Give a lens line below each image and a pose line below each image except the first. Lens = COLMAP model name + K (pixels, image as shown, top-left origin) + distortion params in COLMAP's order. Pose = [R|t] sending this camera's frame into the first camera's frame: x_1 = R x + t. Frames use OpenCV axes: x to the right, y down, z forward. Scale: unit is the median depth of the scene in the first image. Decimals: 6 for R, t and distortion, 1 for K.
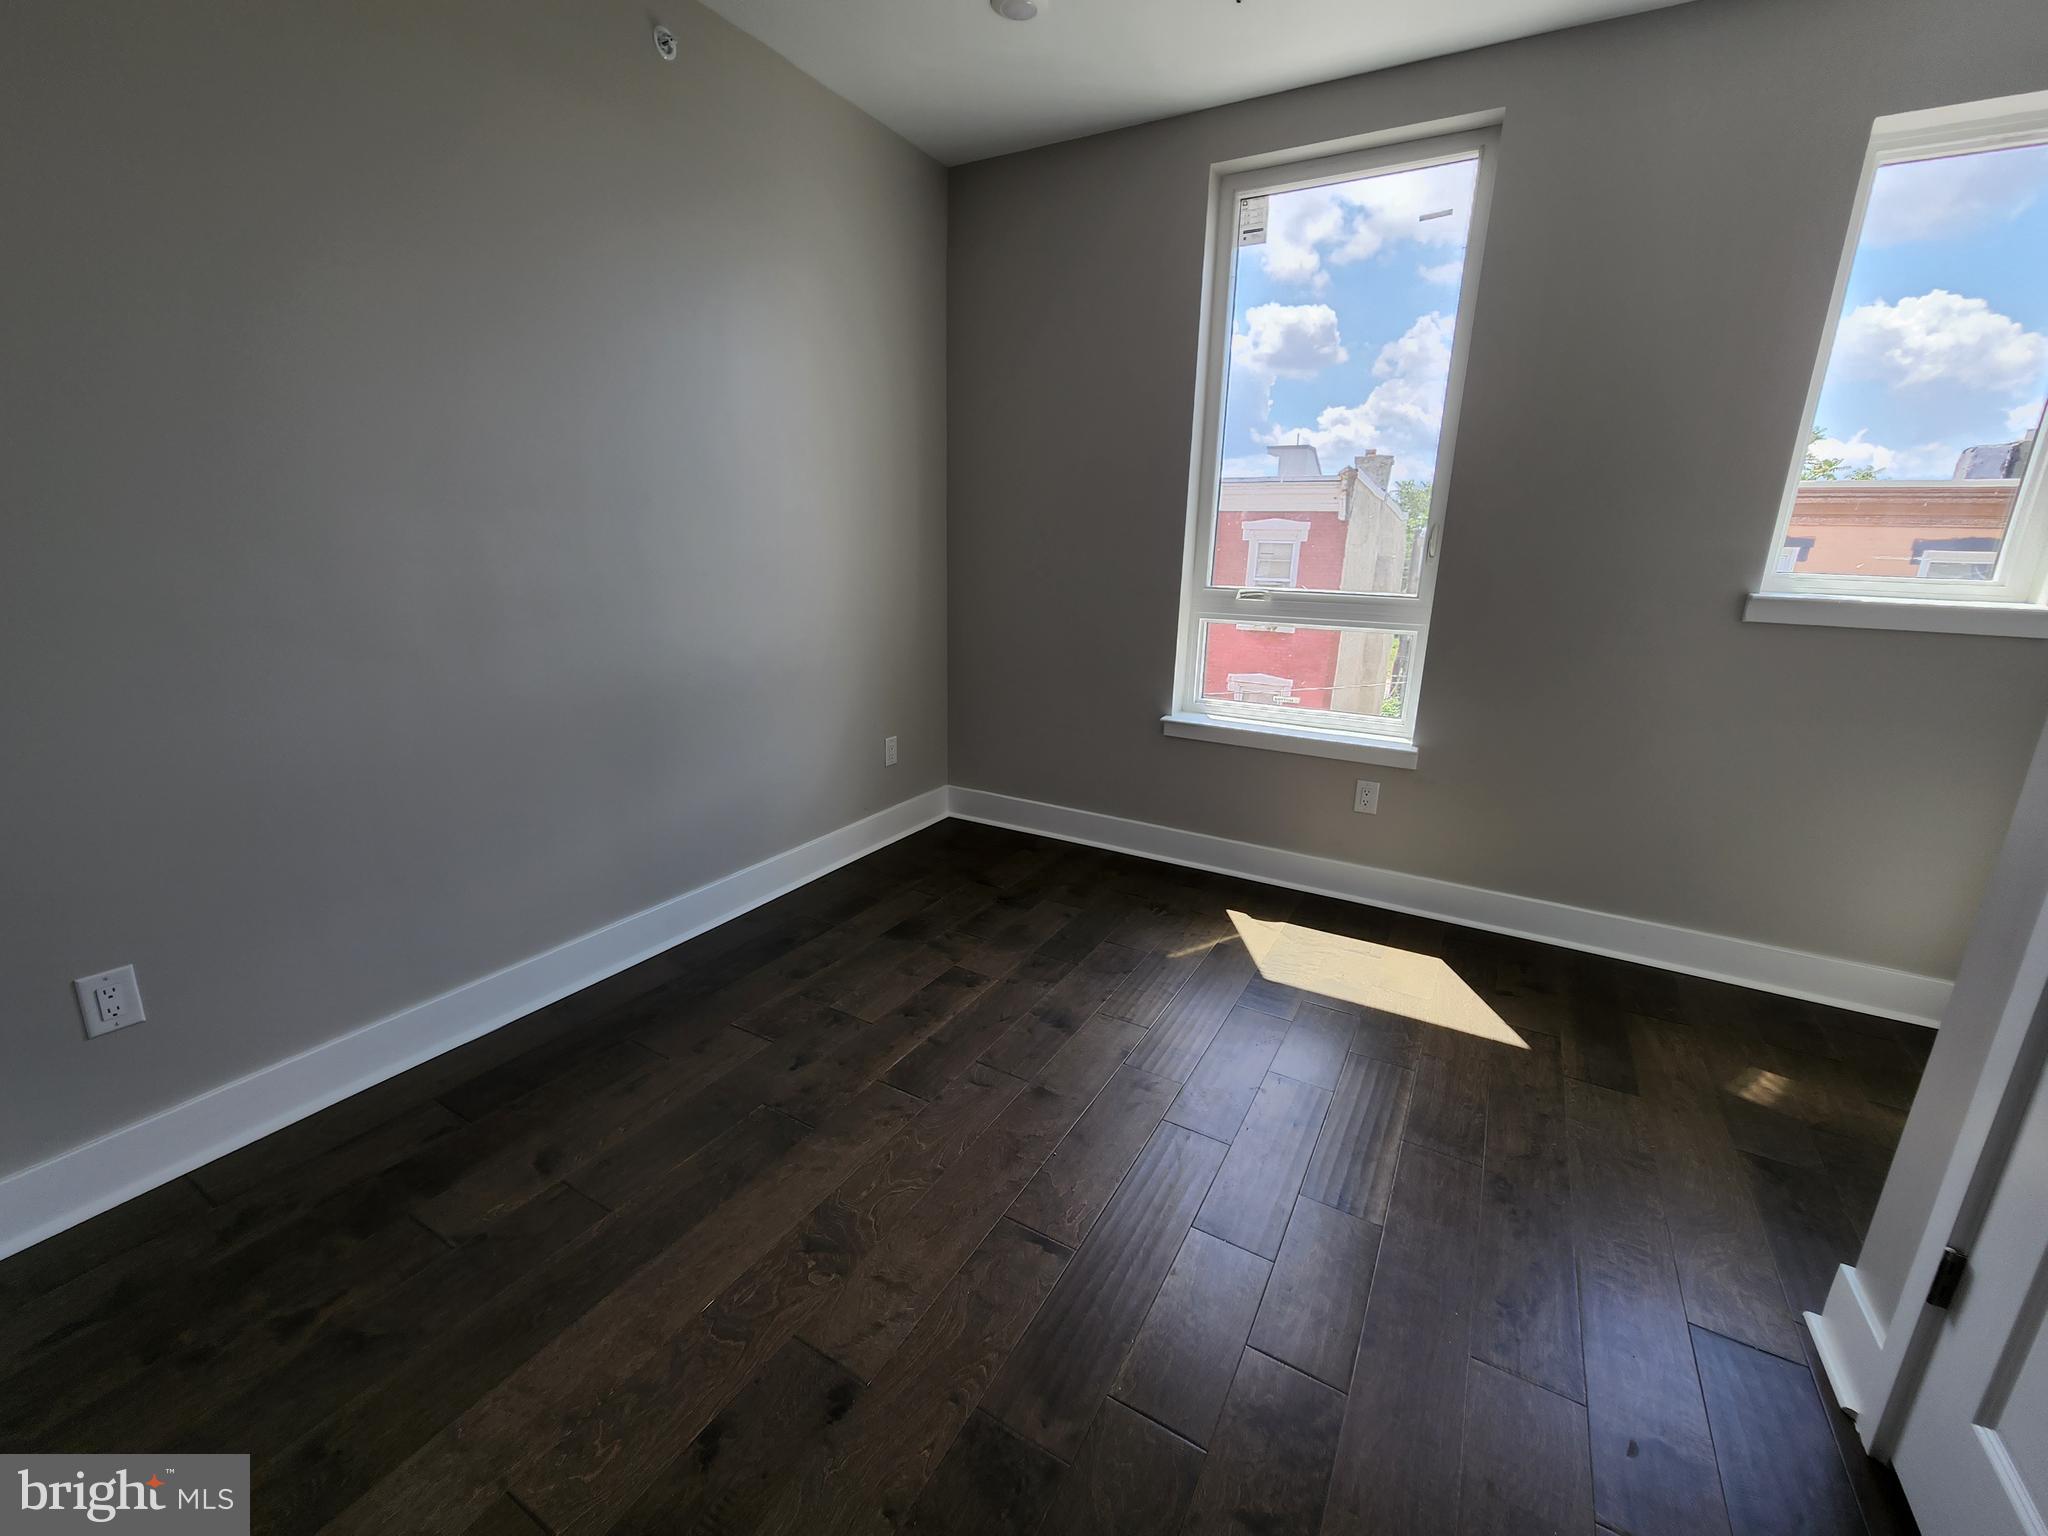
lens RADIAL K [[847.5, 0, 1015.0], [0, 847.5, 766.7], [0, 0, 1]] dist [-0.002978, -0.000372]
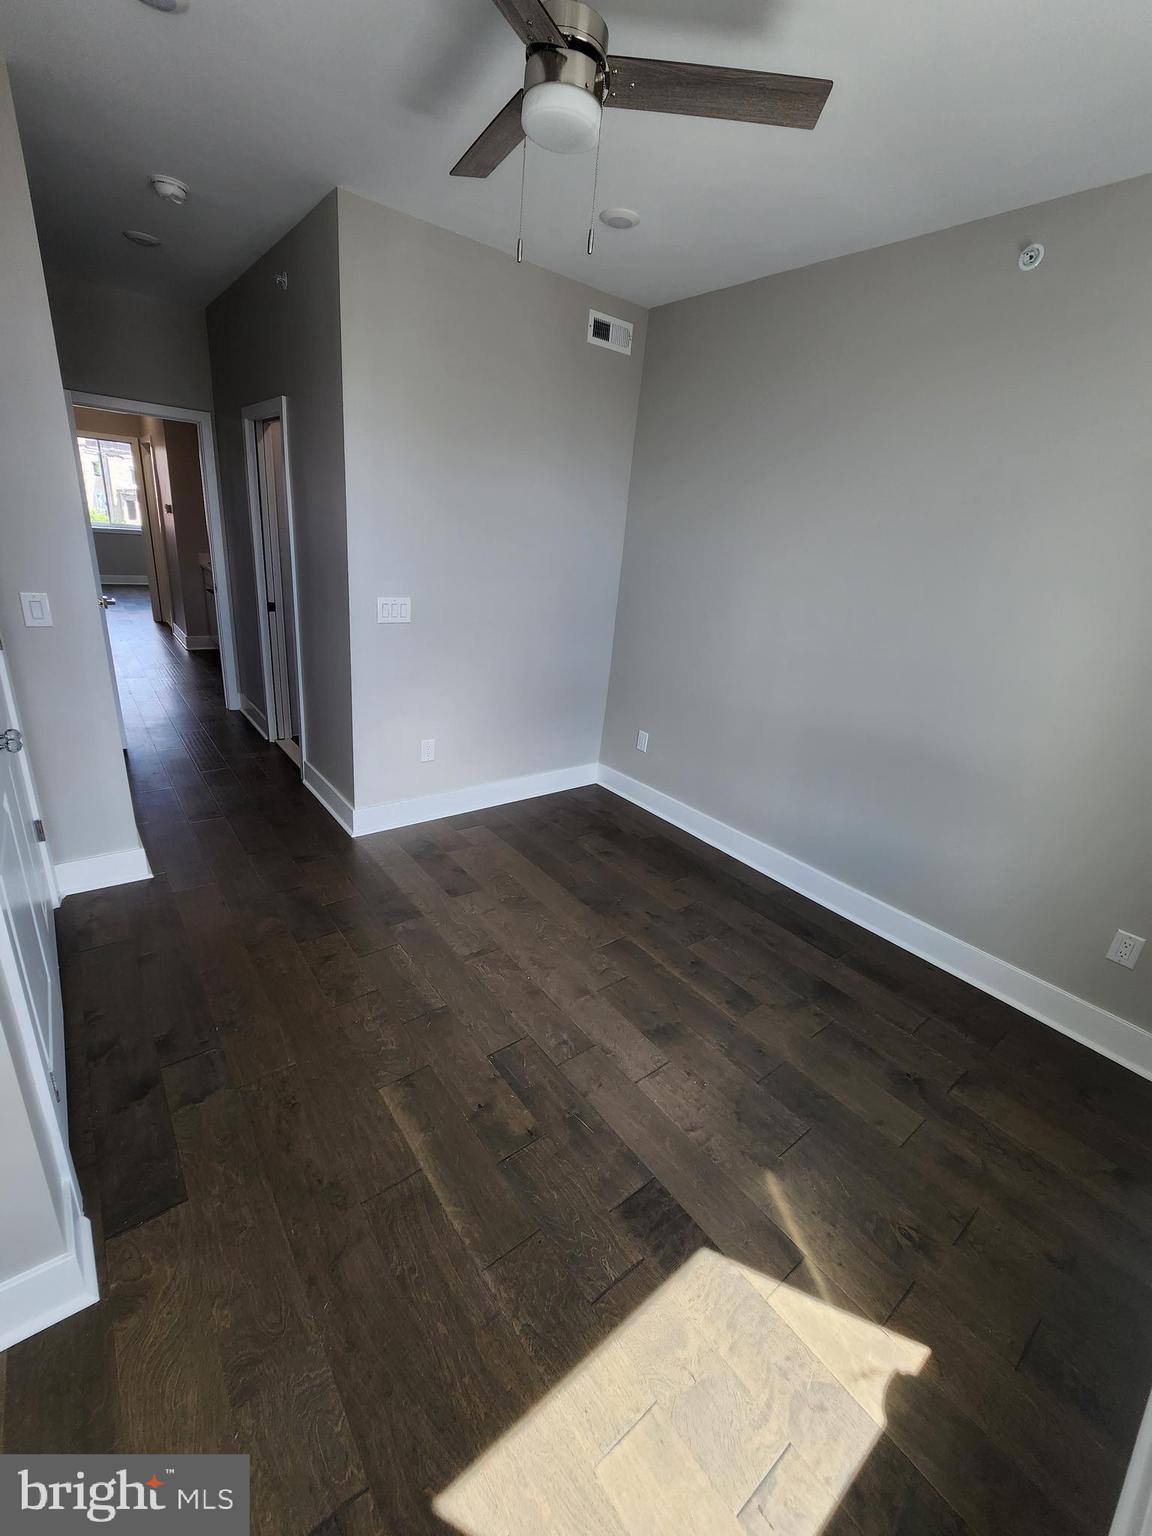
lens RADIAL K [[635.7, 0, 576.0], [0, 635.7, 768.0], [0, 0, 1]] dist [-0.002978, -0.000372]
pose [[-0.370793, 0.274663, -0.887171, 0.823817], [-0.329215, 0.854361, 0.402100, -0.362345], [0.868407, 0.441166, -0.226367, 0.942101]]
